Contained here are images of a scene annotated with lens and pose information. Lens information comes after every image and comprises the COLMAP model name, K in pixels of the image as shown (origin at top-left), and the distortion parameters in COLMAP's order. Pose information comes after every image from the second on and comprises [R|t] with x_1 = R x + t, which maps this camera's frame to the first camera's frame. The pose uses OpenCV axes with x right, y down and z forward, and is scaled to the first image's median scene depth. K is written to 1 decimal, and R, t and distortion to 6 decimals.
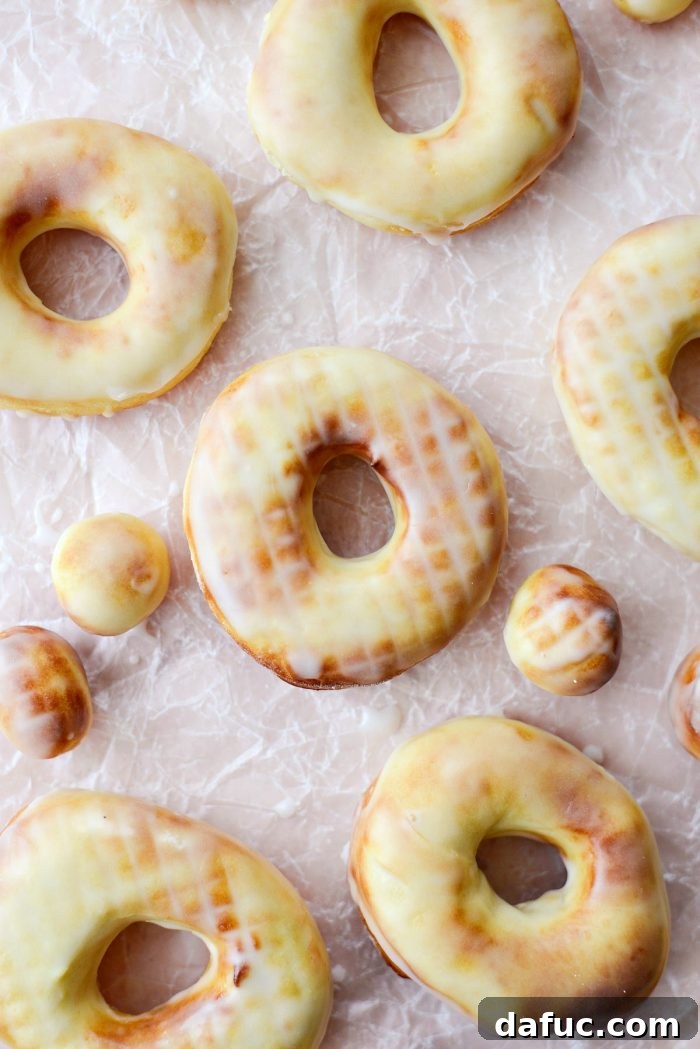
lens RADIAL K [[1676.0, 0, 350.0], [0, 1676.0, 532.3], [0, 0, 1]] dist [-0.155711, 0.000000]
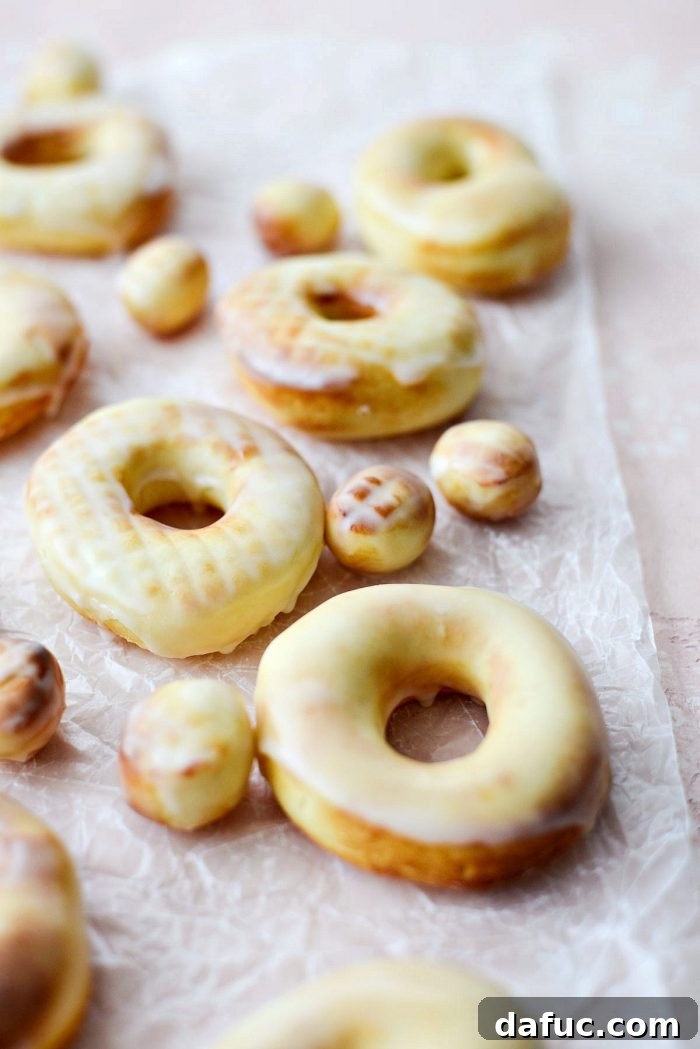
lens RADIAL K [[1676.0, 0, 353.0], [0, 1676.0, 530.1], [0, 0, 1]] dist [-0.155711, 0.000000]
pose [[0.998401, -0.048336, -0.029296, 0.363538], [0.010521, 0.668192, -0.743914, 0.711234], [0.055534, 0.742417, 0.667633, 0.318296]]
